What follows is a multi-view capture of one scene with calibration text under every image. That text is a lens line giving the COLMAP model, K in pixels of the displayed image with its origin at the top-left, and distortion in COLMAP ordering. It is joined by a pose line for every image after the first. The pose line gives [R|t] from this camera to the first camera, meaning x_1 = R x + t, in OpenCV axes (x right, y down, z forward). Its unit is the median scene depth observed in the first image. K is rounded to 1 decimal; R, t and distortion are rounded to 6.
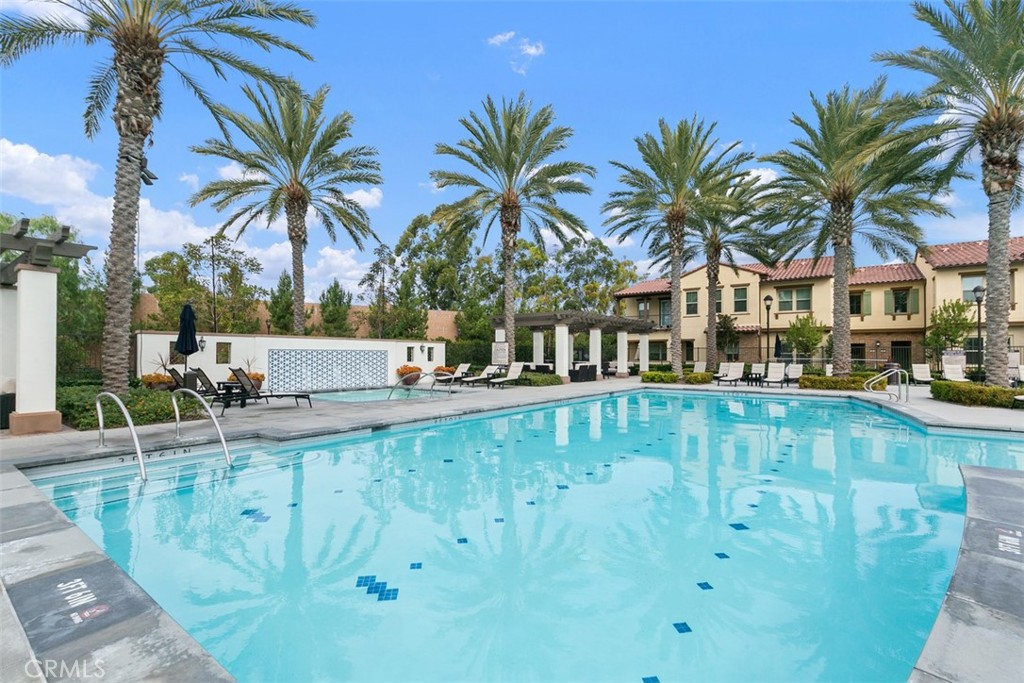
lens RADIAL K [[460.1, 0, 507.0], [0, 460.1, 338.5], [0, 0, 1]] dist [0.001155, -0.000086]
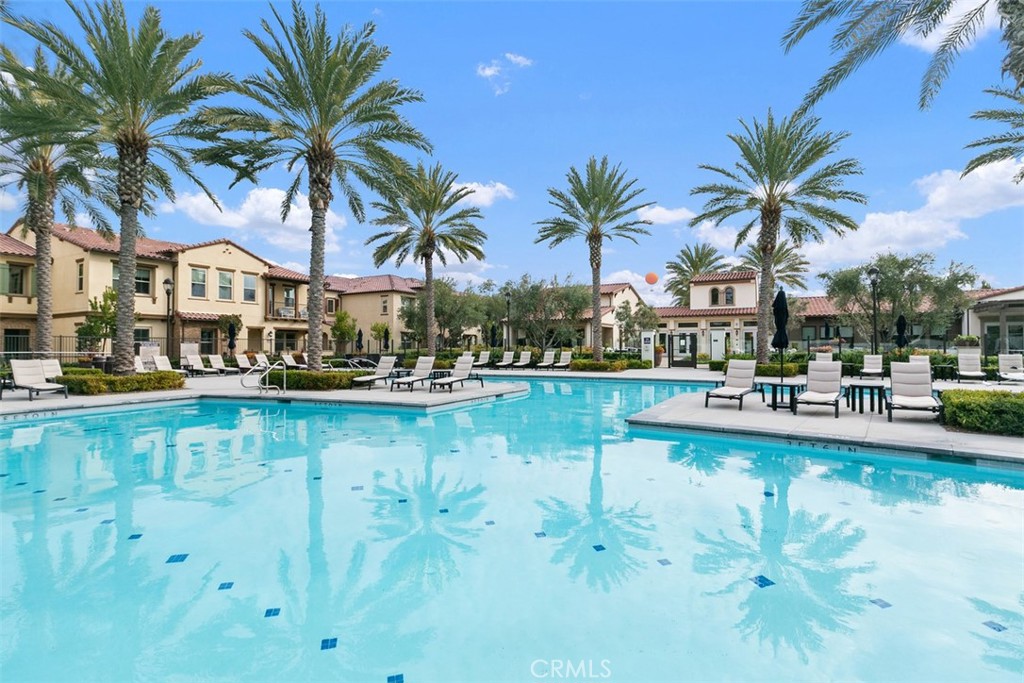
lens RADIAL K [[474.5, 0, 506.1], [0, 474.5, 339.0], [0, 0, 1]] dist [-0.004432, -0.000372]
pose [[-0.122022, 0.010743, 0.992469, -0.141067], [-0.033636, 0.999322, -0.014953, 0.013827], [-0.991957, -0.035207, -0.121578, 0.463515]]
